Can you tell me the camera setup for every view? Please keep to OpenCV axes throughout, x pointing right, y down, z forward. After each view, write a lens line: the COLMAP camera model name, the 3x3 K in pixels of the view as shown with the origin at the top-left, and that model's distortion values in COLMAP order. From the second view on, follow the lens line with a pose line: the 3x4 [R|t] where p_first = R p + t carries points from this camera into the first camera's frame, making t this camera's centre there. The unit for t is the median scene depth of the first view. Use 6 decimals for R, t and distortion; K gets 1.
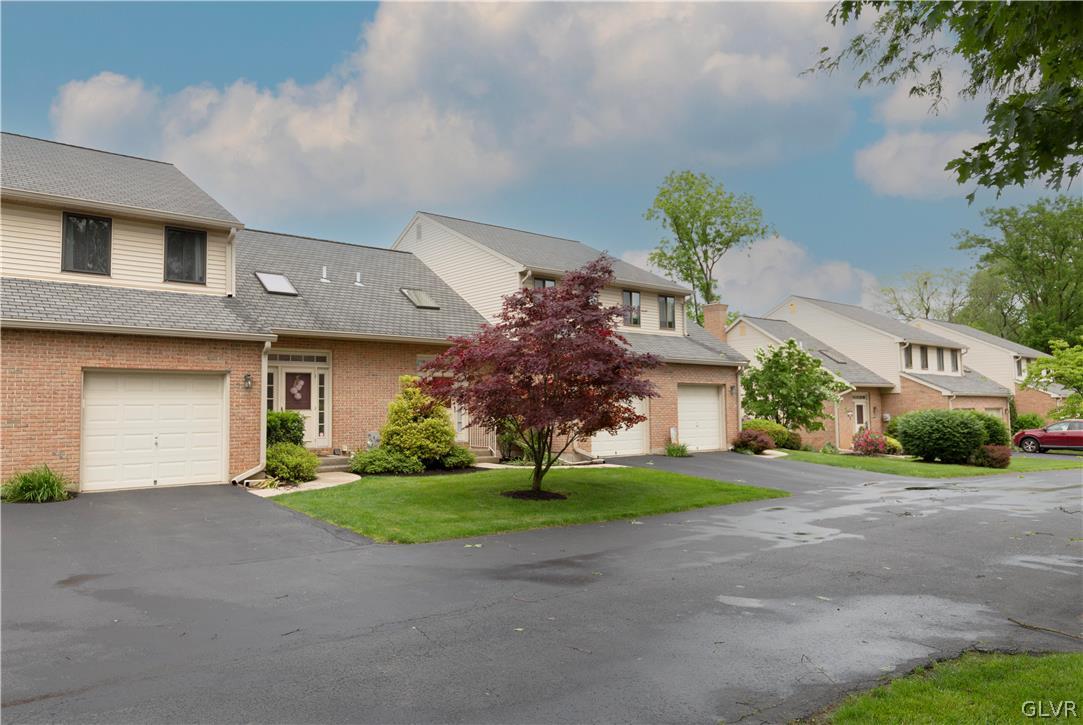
lens RADIAL K [[723.3, 0, 541.6], [0, 723.3, 362.4], [0, 0, 1]] dist [-0.000265, -0.001184]
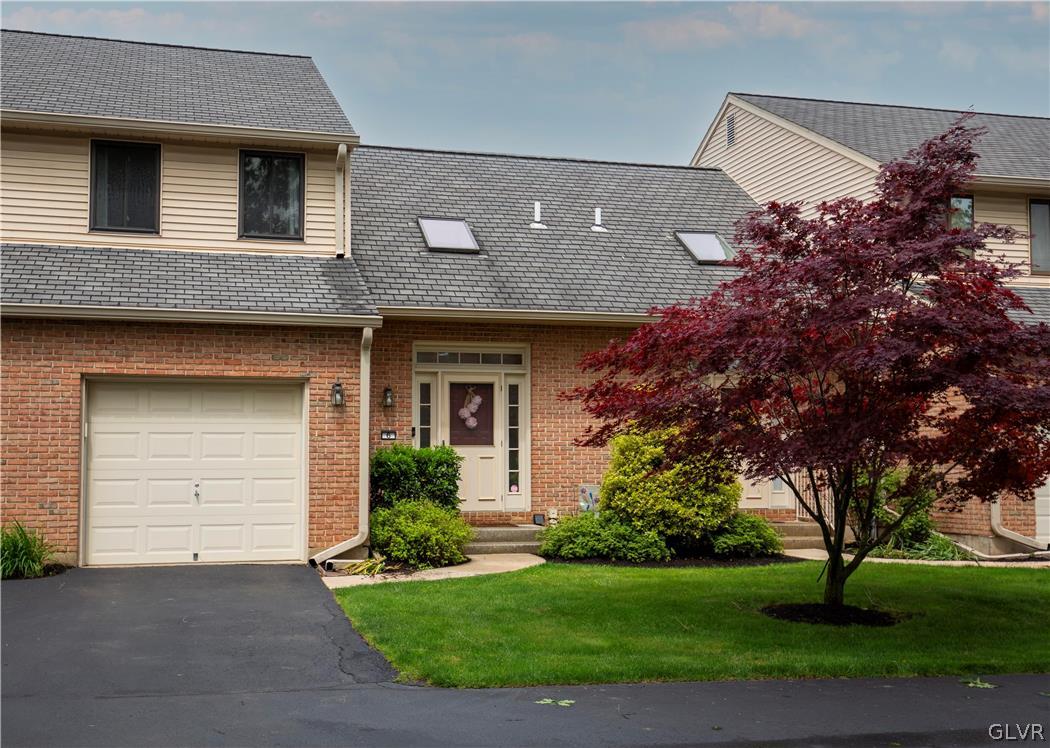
lens RADIAL K [[1252.7, 0, 524.4], [0, 1252.7, 376.0], [0, 0, 1]] dist [0.022606, 0.000000]
pose [[0.912808, -0.017022, -0.408034, 0.146997], [0.017994, 0.999837, -0.001455, 0.013523], [0.407992, -0.006014, 0.912966, 0.105088]]
